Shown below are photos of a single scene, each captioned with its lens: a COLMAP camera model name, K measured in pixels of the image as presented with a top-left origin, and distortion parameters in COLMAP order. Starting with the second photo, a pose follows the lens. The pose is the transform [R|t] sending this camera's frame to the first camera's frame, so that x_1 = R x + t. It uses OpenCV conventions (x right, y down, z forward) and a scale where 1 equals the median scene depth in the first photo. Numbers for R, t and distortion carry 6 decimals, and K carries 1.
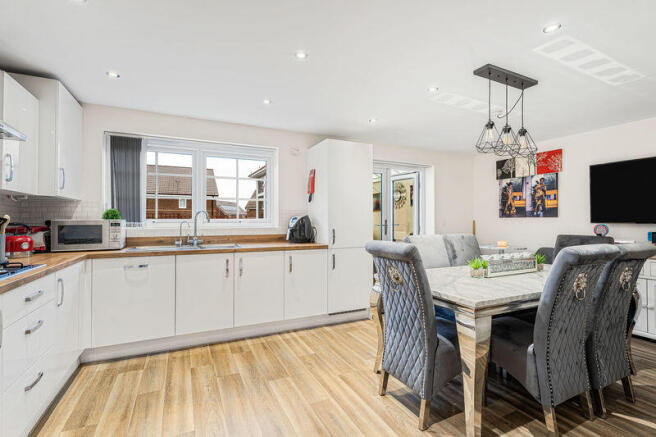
lens RADIAL K [[299.6, 0, 327.1], [0, 299.6, 219.1], [0, 0, 1]] dist [-0.000709, 0.002471]
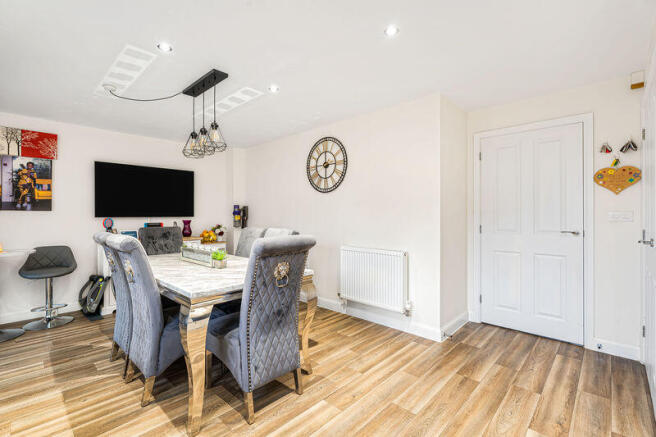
lens RADIAL K [[299.6, 0, 311.9], [0, 299.6, 213.0], [0, 0, 1]] dist [-0.000709, 0.002471]
pose [[-0.325702, -0.002929, 0.945468, -0.301711], [-0.003558, 0.999992, 0.001872, -0.004177], [-0.945466, -0.002754, -0.325710, 0.545730]]
